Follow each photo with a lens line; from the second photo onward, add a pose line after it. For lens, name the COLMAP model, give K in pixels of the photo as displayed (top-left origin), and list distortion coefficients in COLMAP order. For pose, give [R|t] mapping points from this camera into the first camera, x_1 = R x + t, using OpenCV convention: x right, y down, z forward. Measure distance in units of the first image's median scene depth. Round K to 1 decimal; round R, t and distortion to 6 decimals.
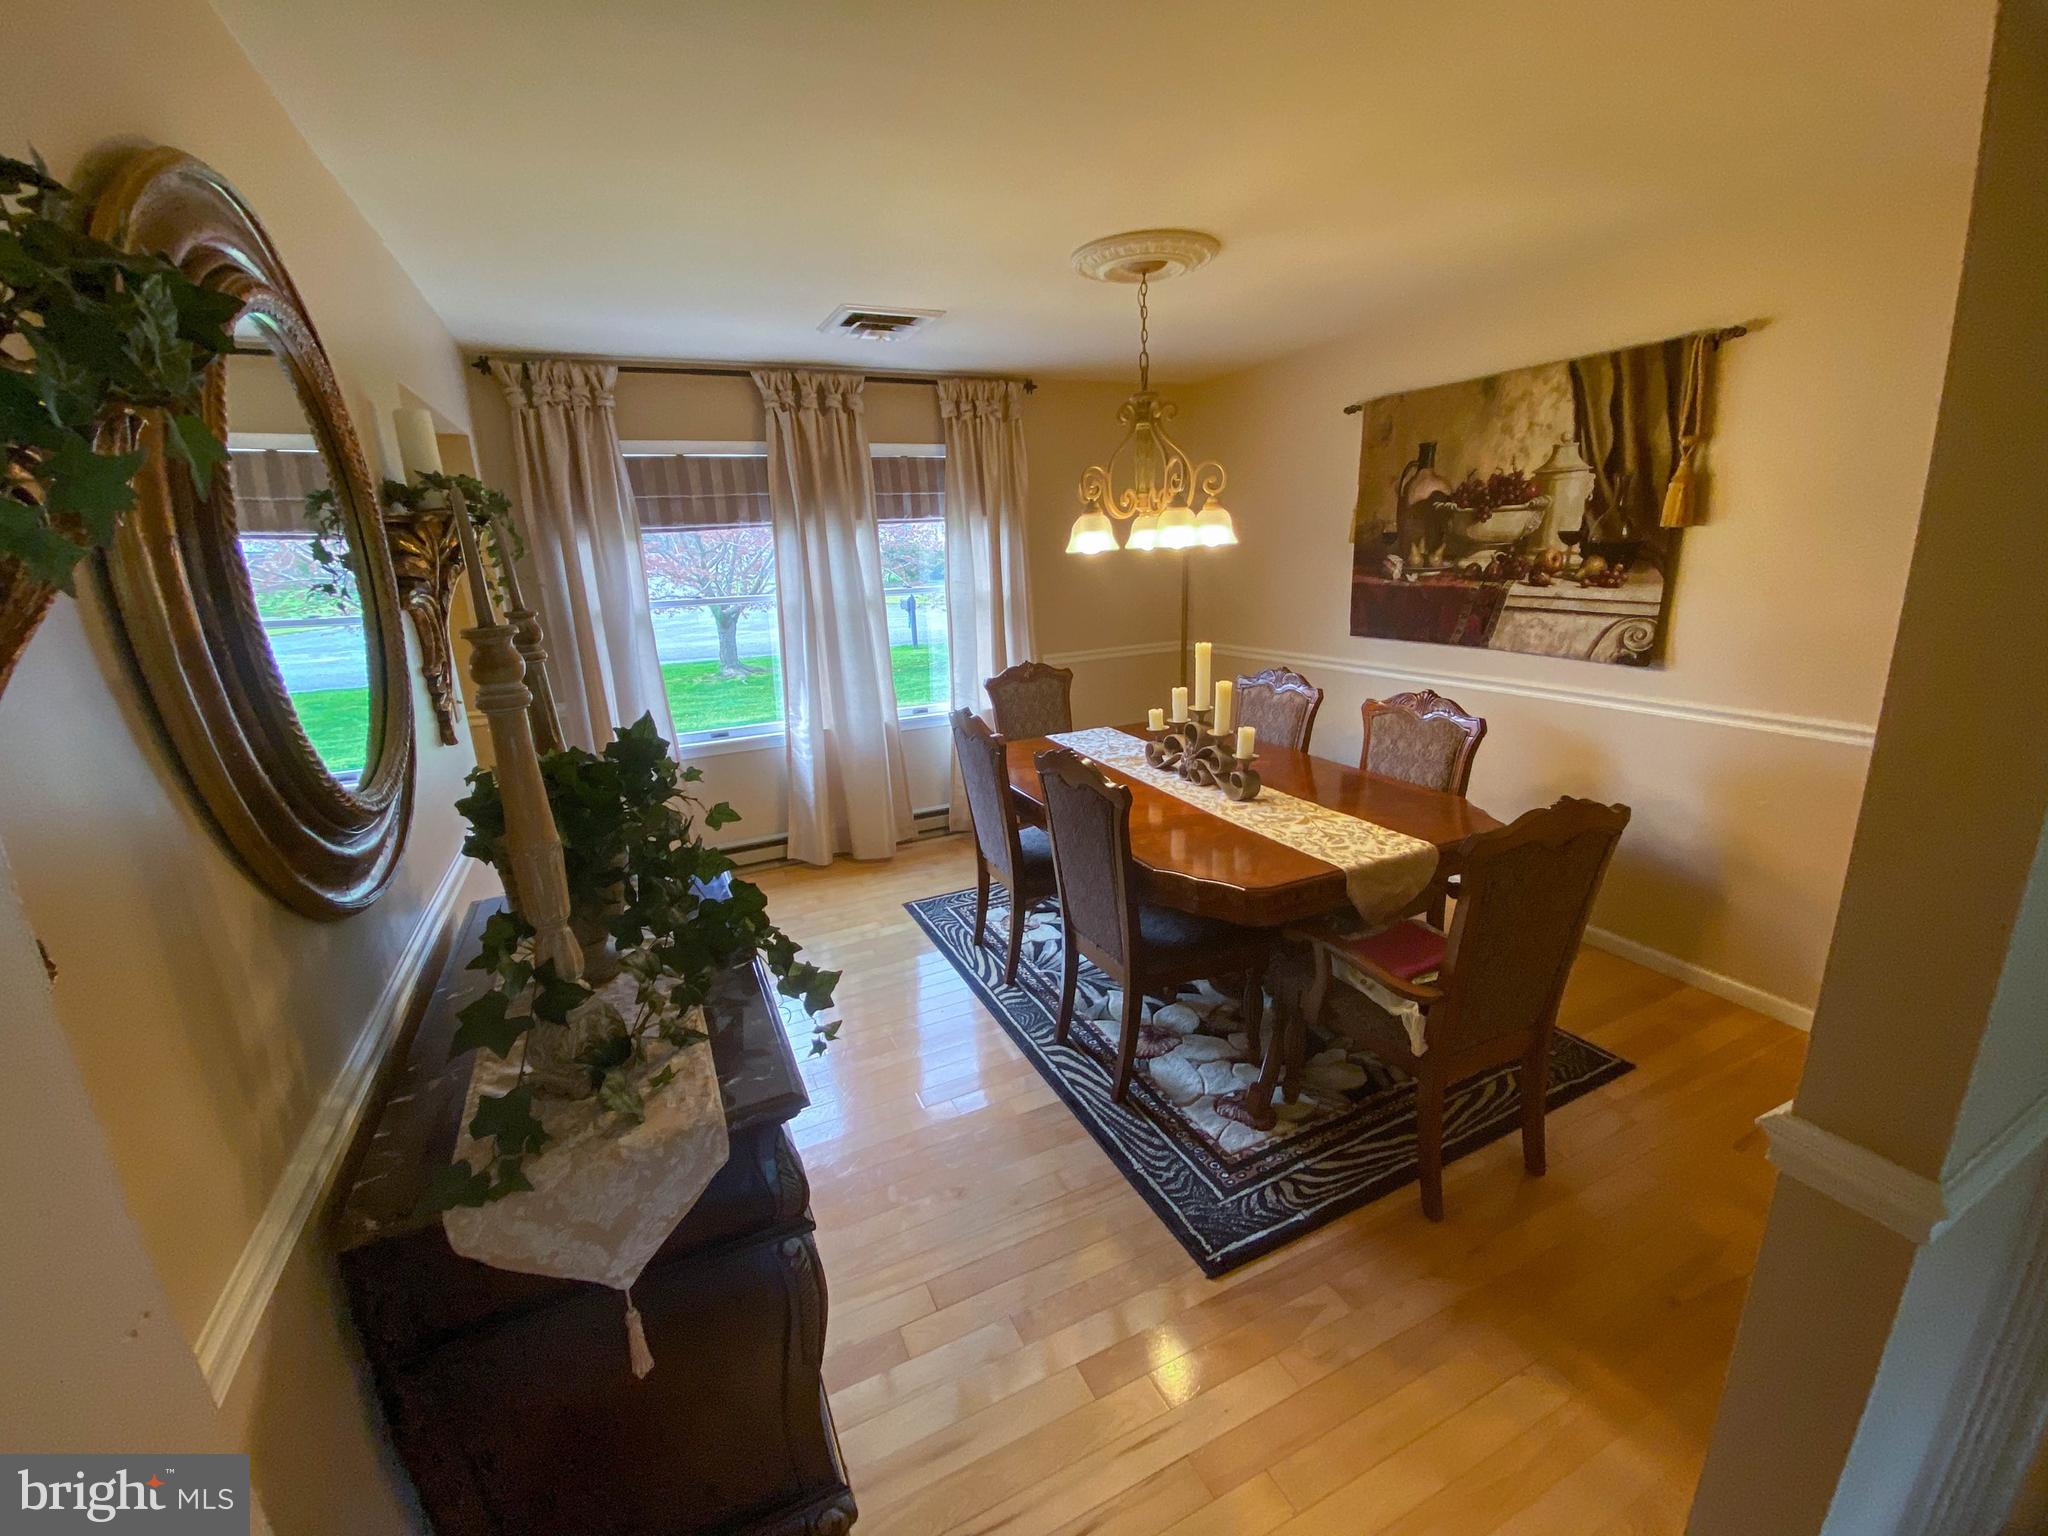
lens RADIAL K [[839.2, 0, 1023.8], [0, 839.2, 778.8], [0, 0, 1]] dist [-0.001361, -0.000564]
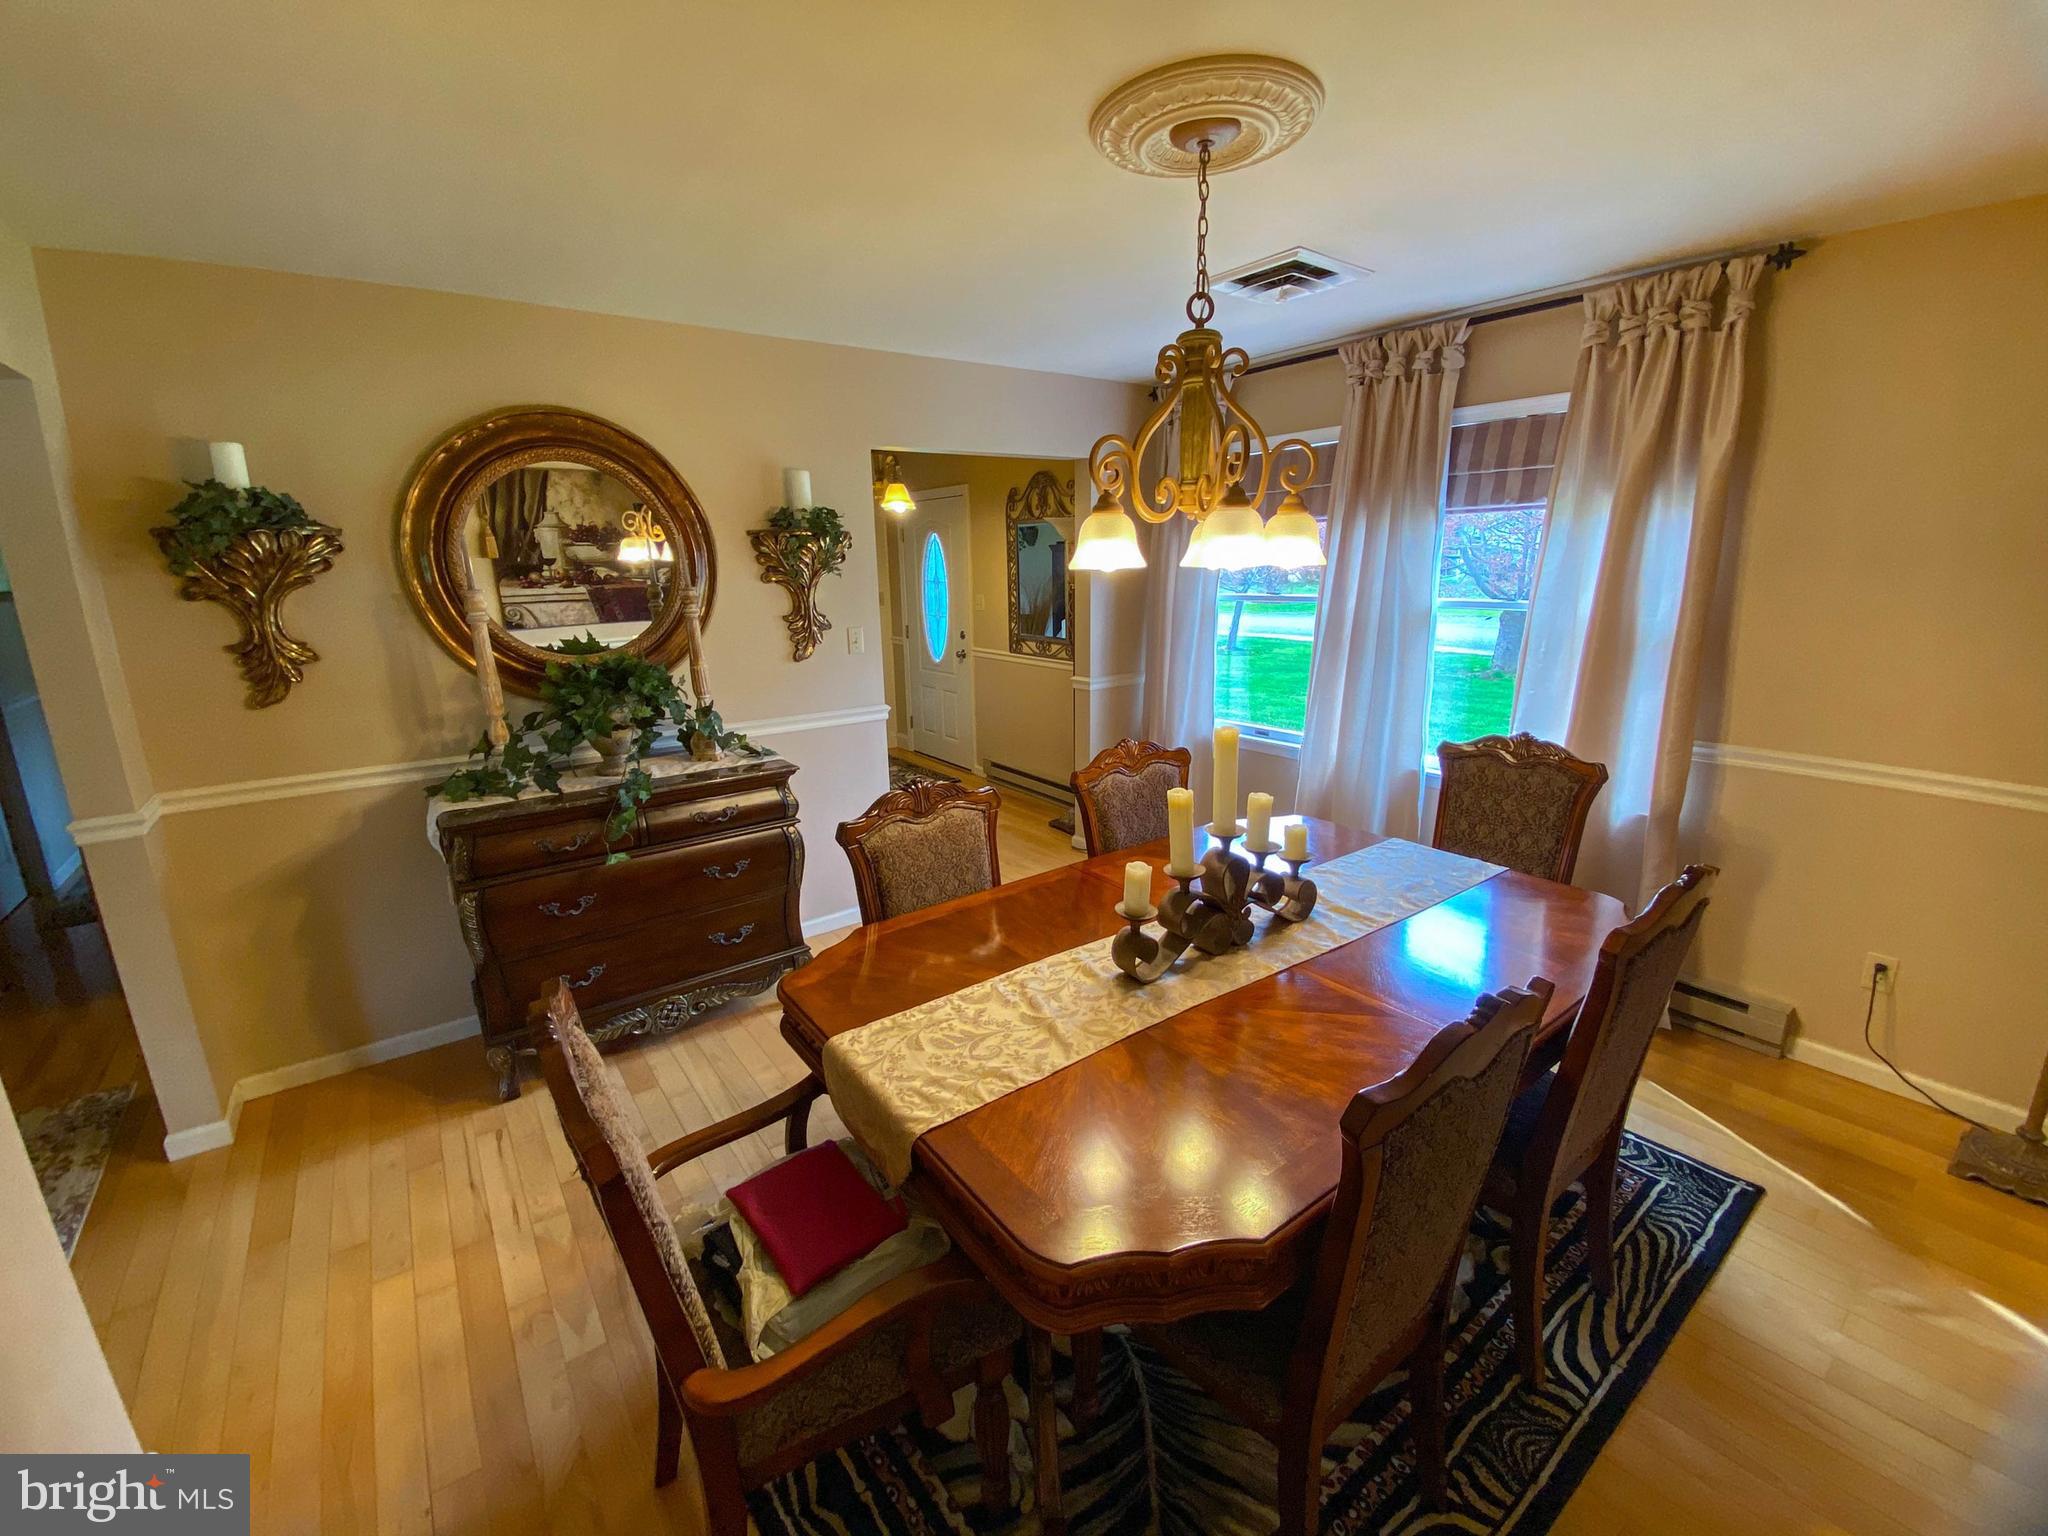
lens RADIAL K [[839.2, 0, 1026.6], [0, 839.2, 747.7], [0, 0, 1]] dist [-0.001361, -0.000564]
pose [[0.158305, 0.267724, -0.950402, 0.682057], [-0.261487, 0.939540, 0.221109, -0.214755], [0.952137, 0.213515, 0.218740, 0.643714]]
